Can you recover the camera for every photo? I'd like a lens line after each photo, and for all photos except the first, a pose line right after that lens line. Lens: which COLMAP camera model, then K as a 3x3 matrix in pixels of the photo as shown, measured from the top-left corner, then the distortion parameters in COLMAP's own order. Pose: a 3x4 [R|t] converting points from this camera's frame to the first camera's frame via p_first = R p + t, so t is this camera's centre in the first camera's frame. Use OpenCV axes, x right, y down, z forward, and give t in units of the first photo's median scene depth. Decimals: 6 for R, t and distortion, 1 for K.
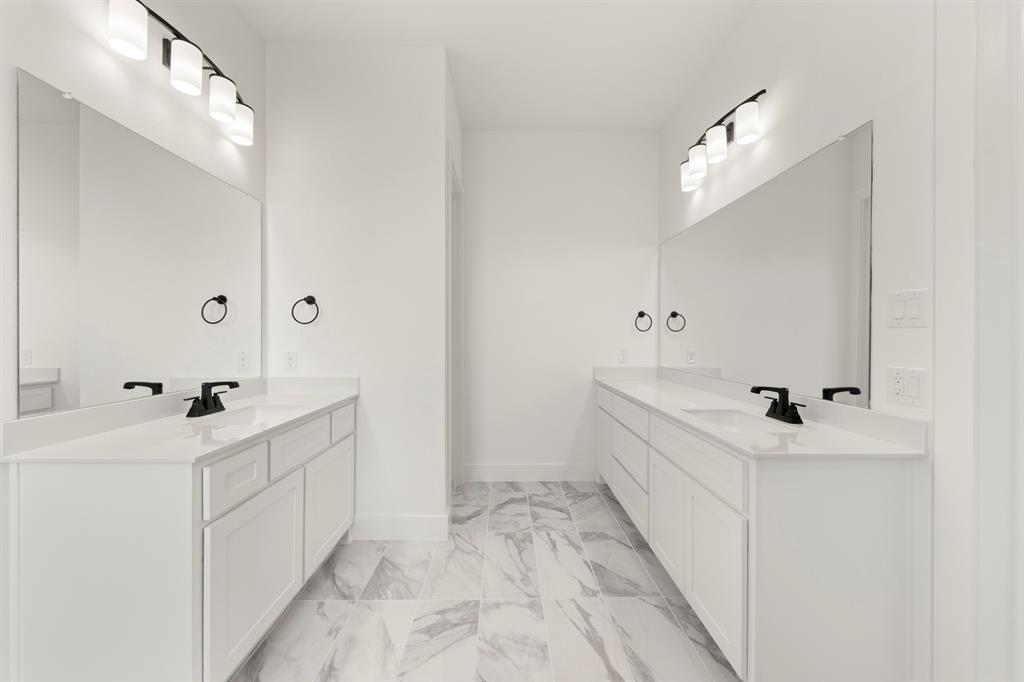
lens RADIAL K [[353.3, 0, 523.9], [0, 353.3, 340.2], [0, 0, 1]] dist [-0.000266, -0.000108]
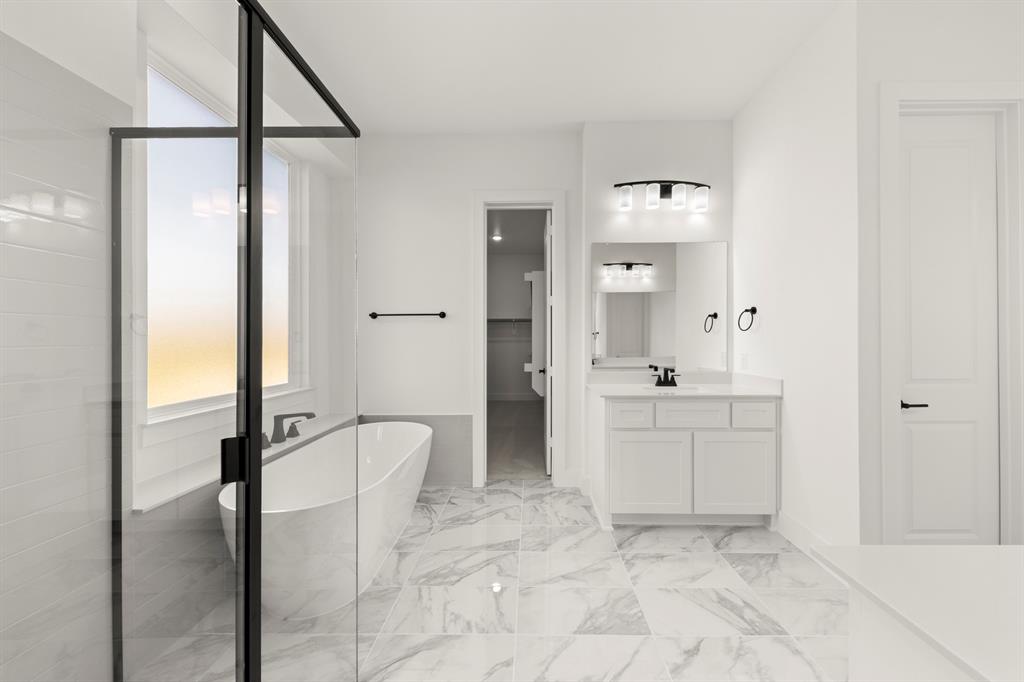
lens RADIAL K [[353.3, 0, 523.9], [0, 353.3, 340.2], [0, 0, 1]] dist [-0.000266, -0.000108]
pose [[-0.049739, -0.010046, -0.998712, 0.765479], [-0.006054, 0.999934, -0.009756, 0.005435], [0.998744, 0.005561, -0.049796, 0.353252]]
